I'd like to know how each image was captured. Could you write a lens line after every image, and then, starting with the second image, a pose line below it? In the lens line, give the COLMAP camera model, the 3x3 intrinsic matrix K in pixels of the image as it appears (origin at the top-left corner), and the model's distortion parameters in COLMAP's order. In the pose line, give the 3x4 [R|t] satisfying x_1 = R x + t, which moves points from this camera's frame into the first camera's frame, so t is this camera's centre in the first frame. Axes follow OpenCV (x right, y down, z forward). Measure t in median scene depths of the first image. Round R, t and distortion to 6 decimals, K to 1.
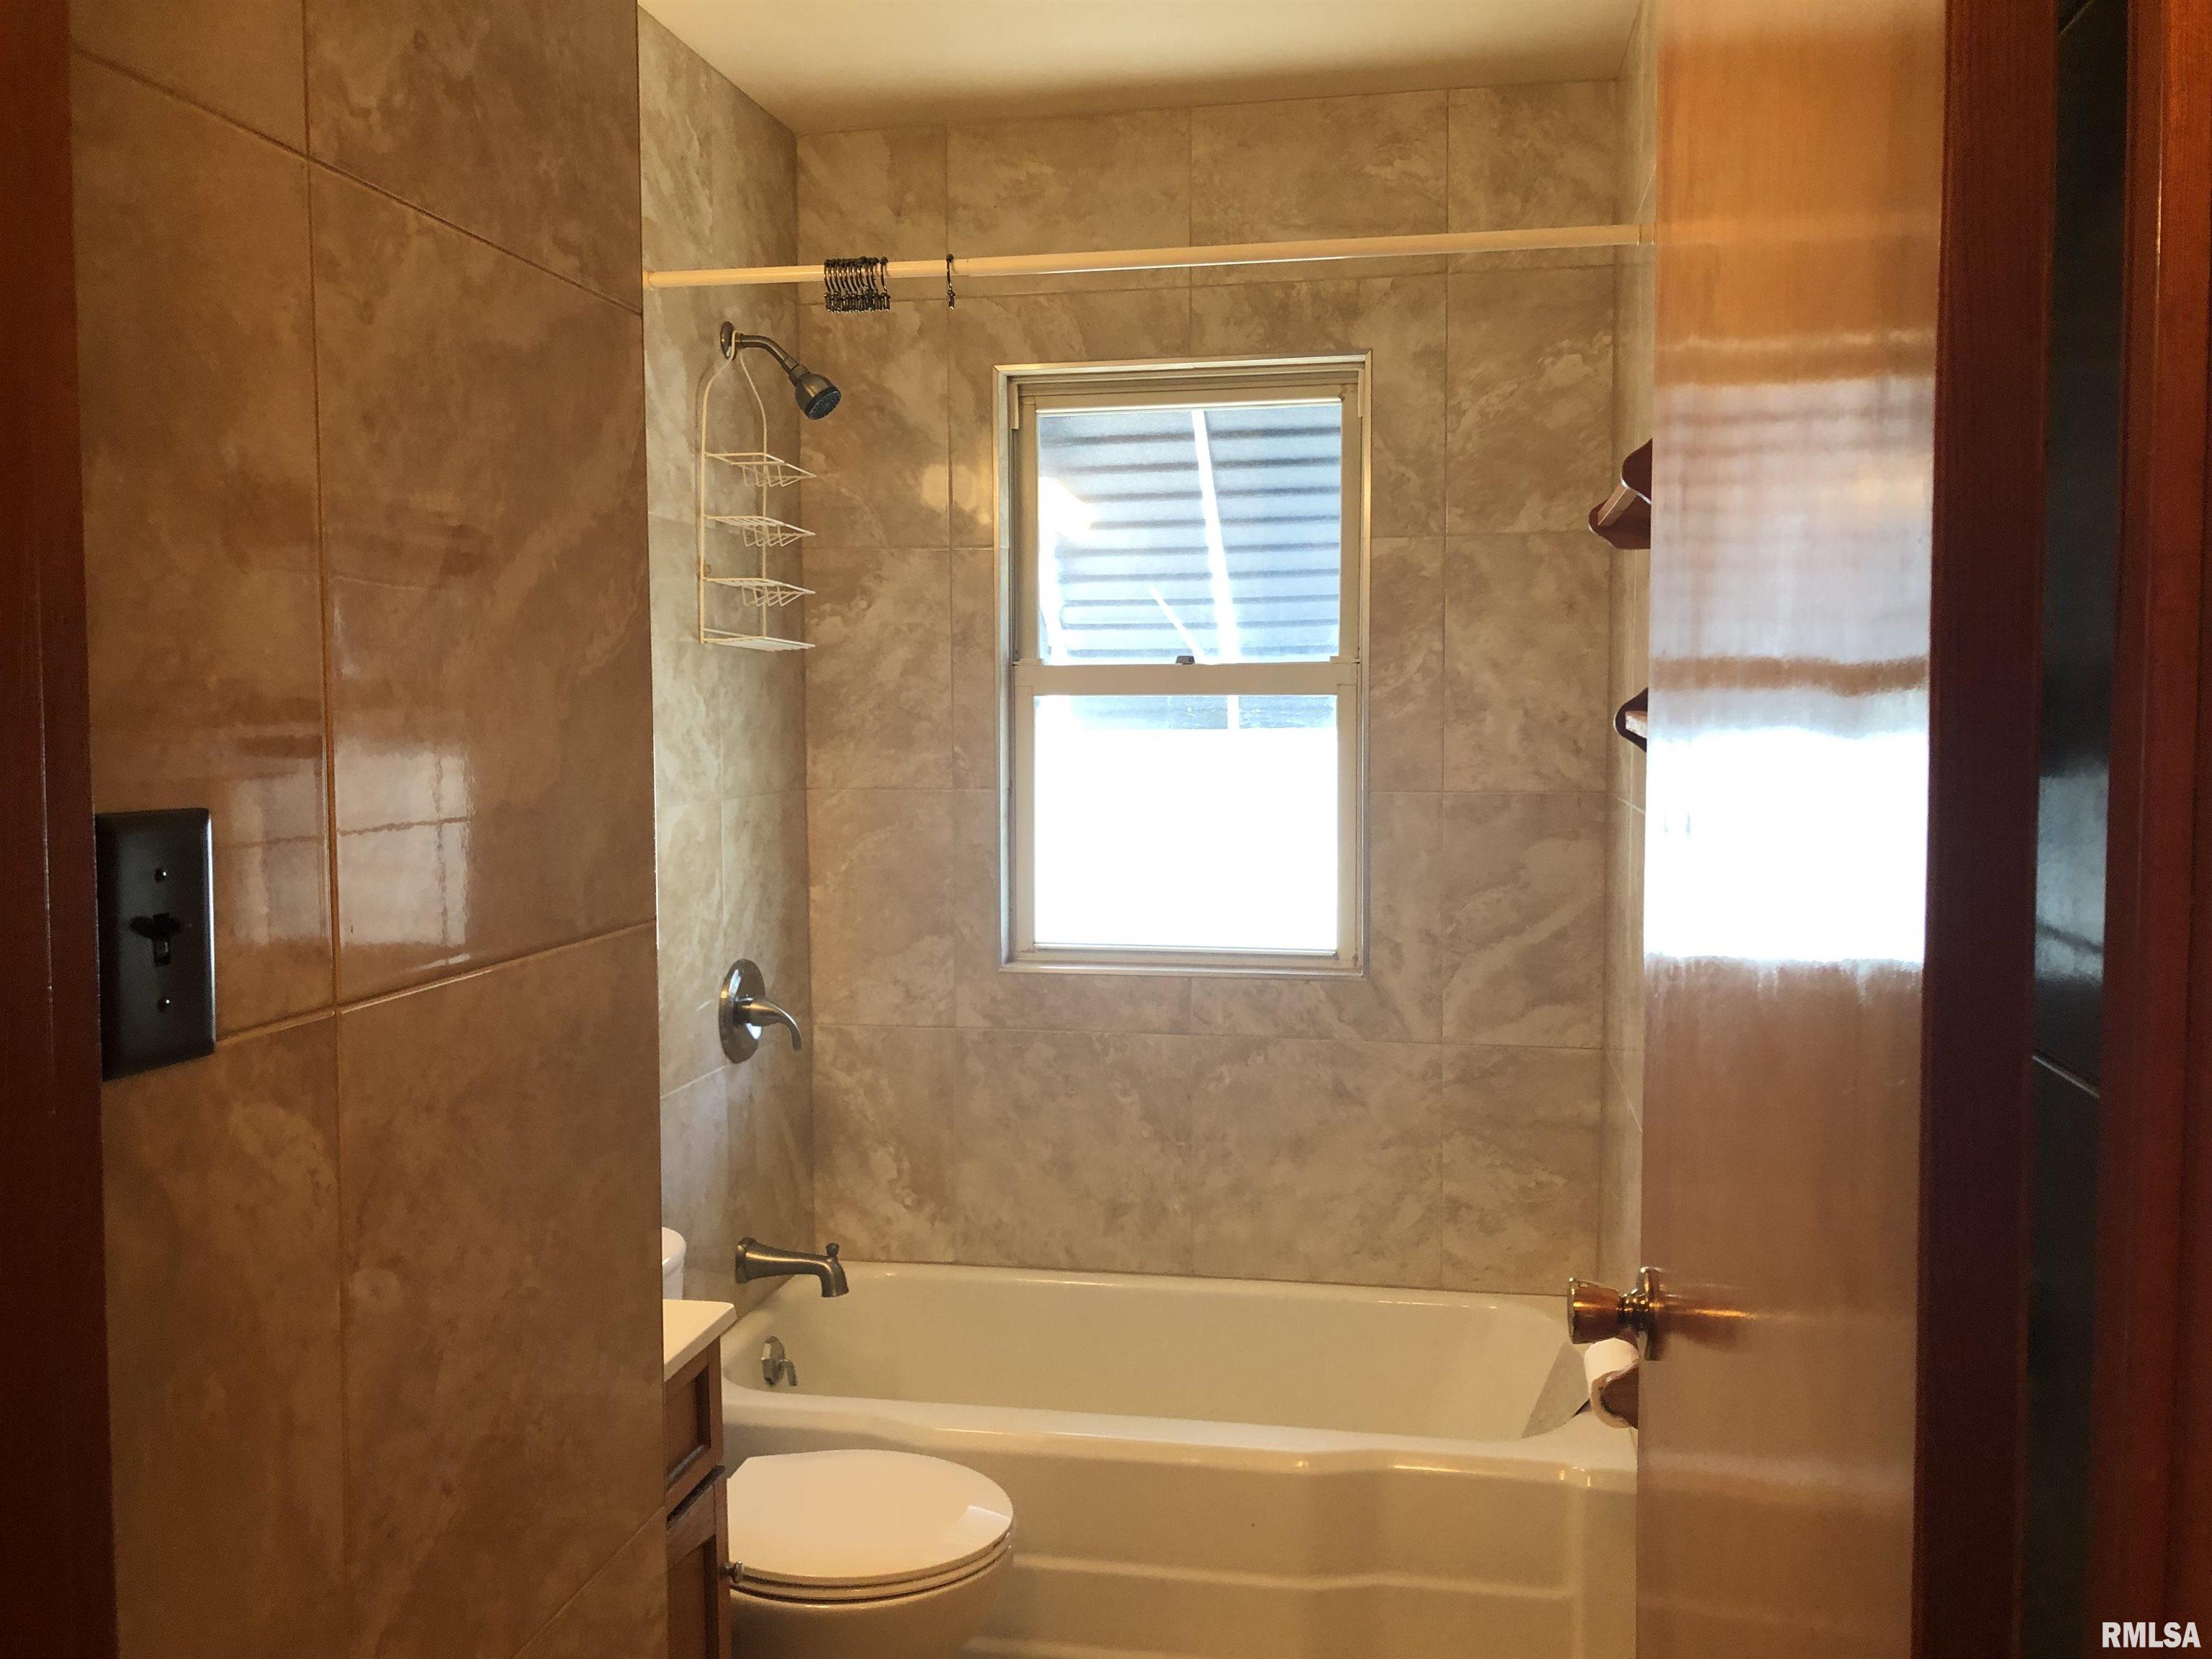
lens RADIAL K [[1917.3, 0, 1100.5], [0, 1917.3, 797.3], [0, 0, 1]] dist [0.234226, -0.924146]
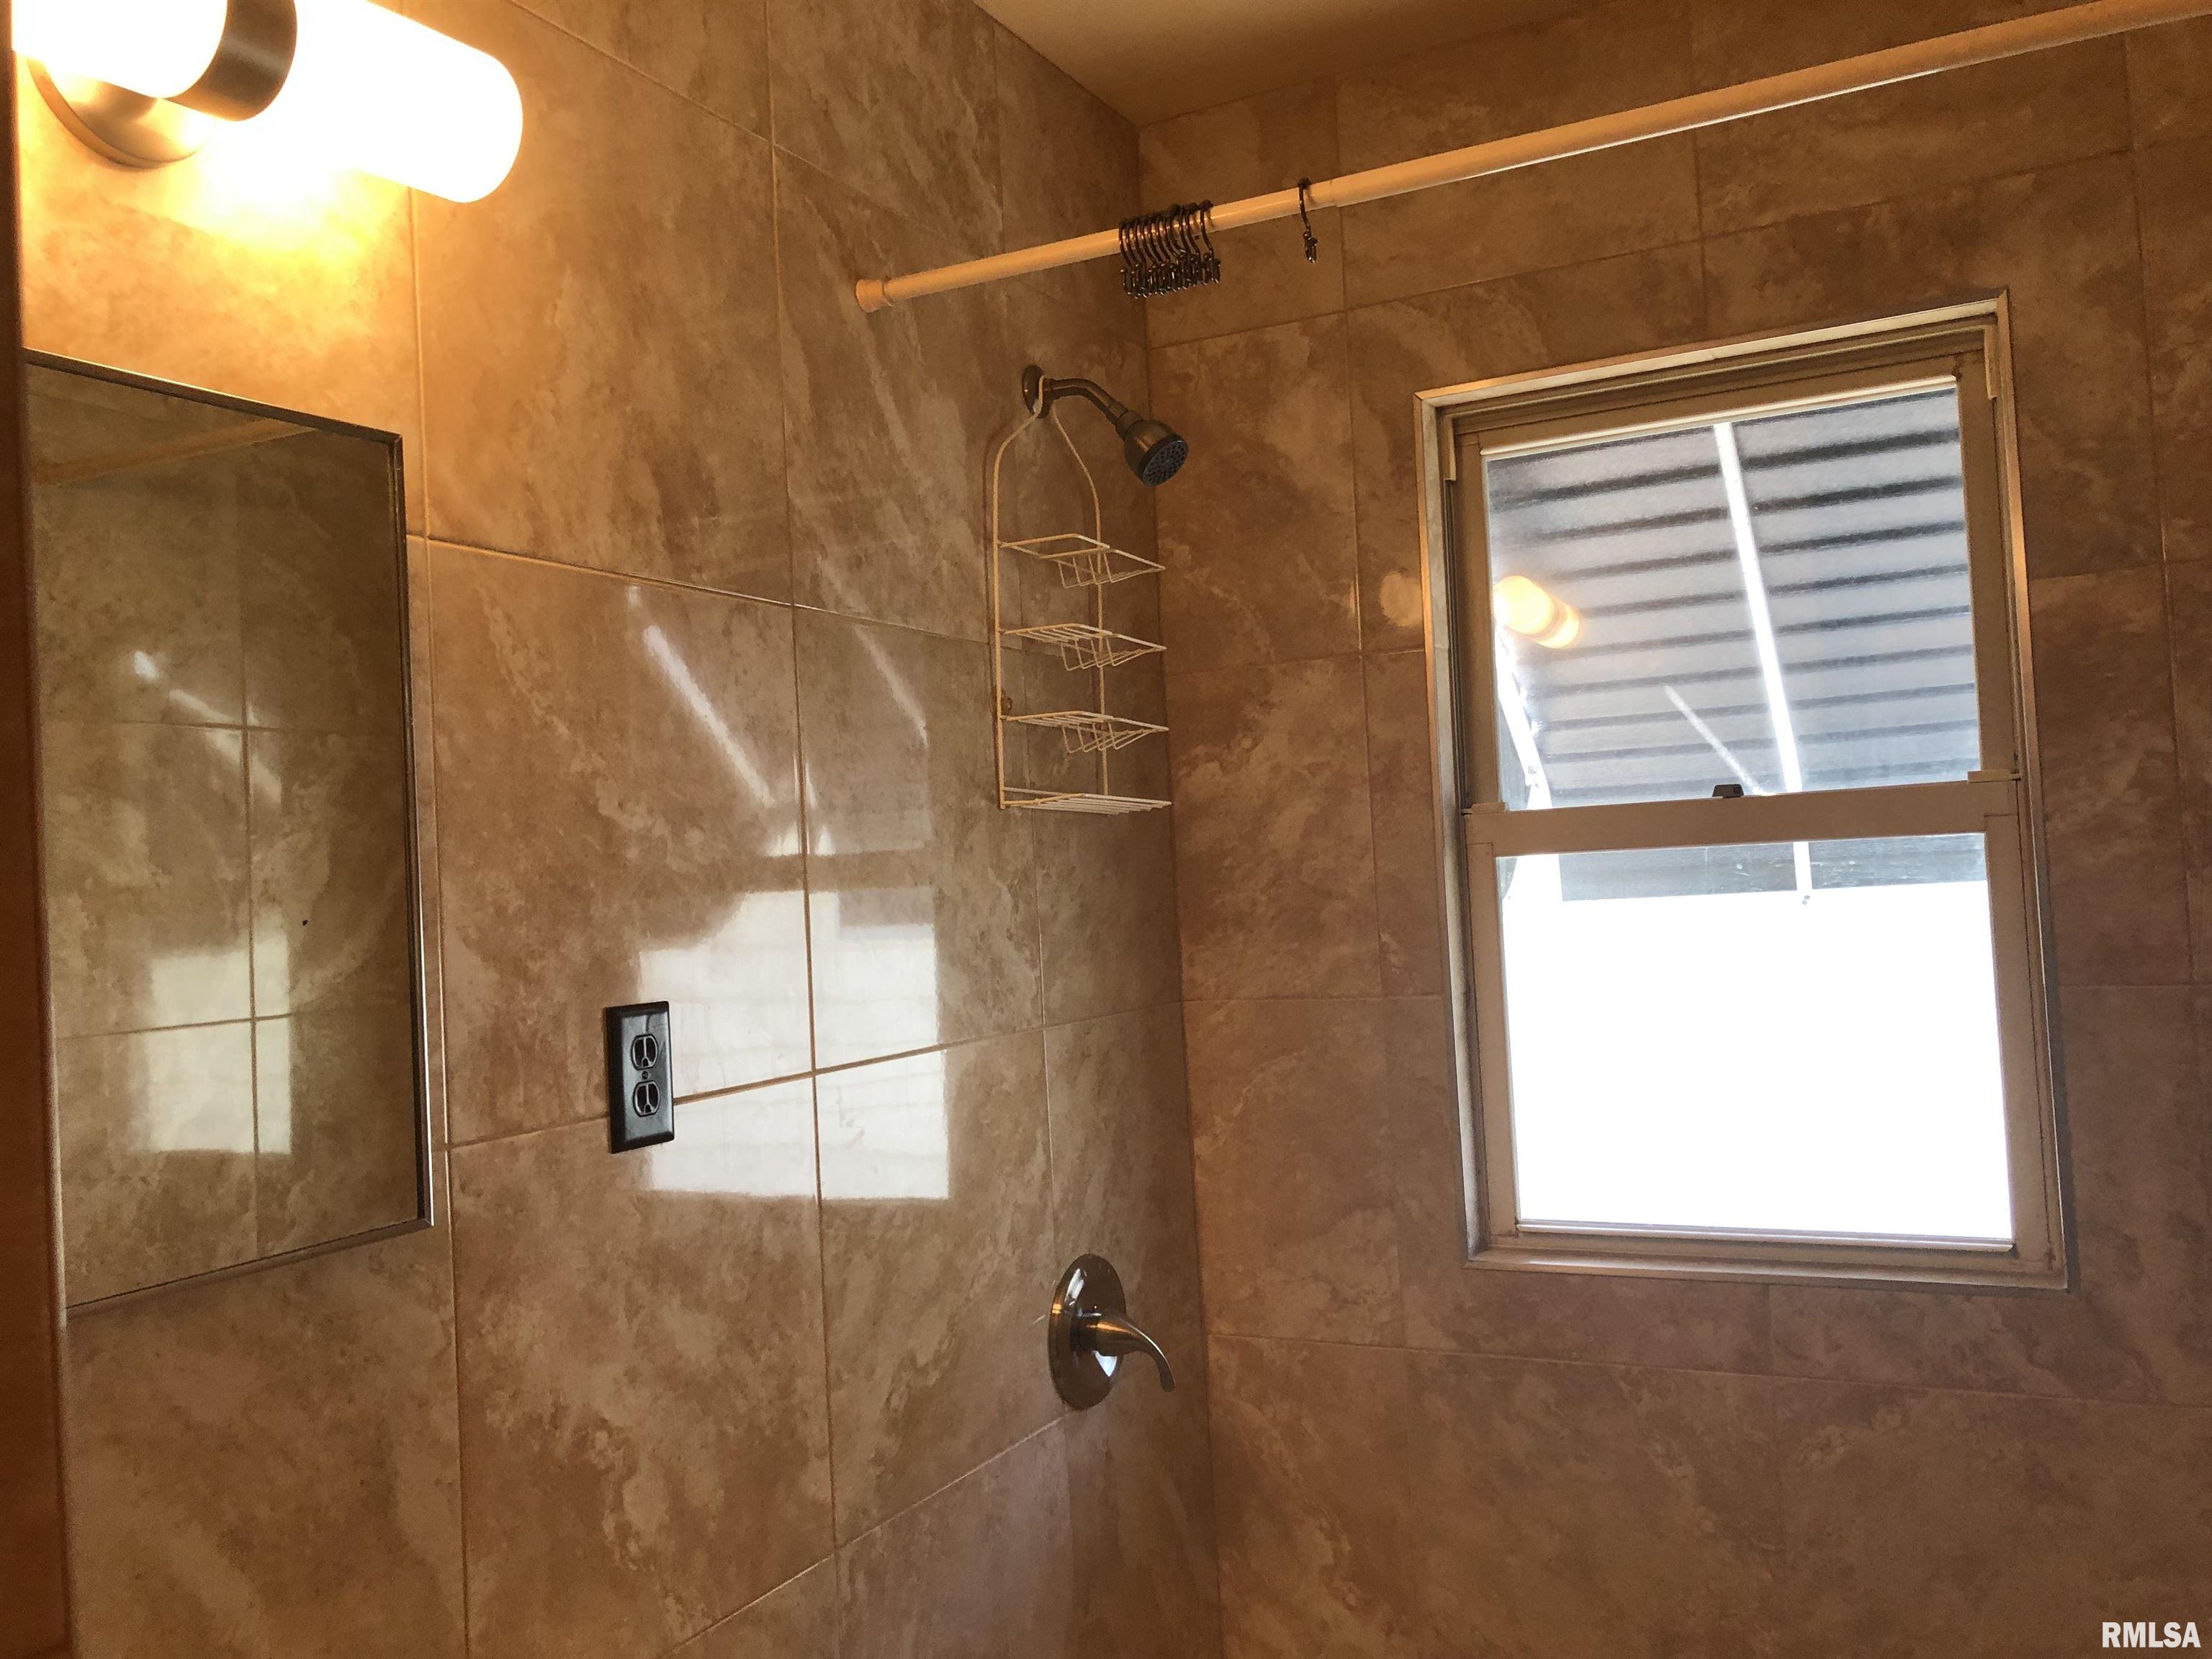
lens RADIAL K [[1842.4, 0, 1110.7], [0, 1842.4, 826.0], [0, 0, 1]] dist [0.054573, -0.073583]
pose [[0.961779, -0.054687, -0.268311, 0.010762], [0.035151, 0.996404, -0.077088, -0.018321], [0.271562, 0.064710, 0.960243, 0.337211]]
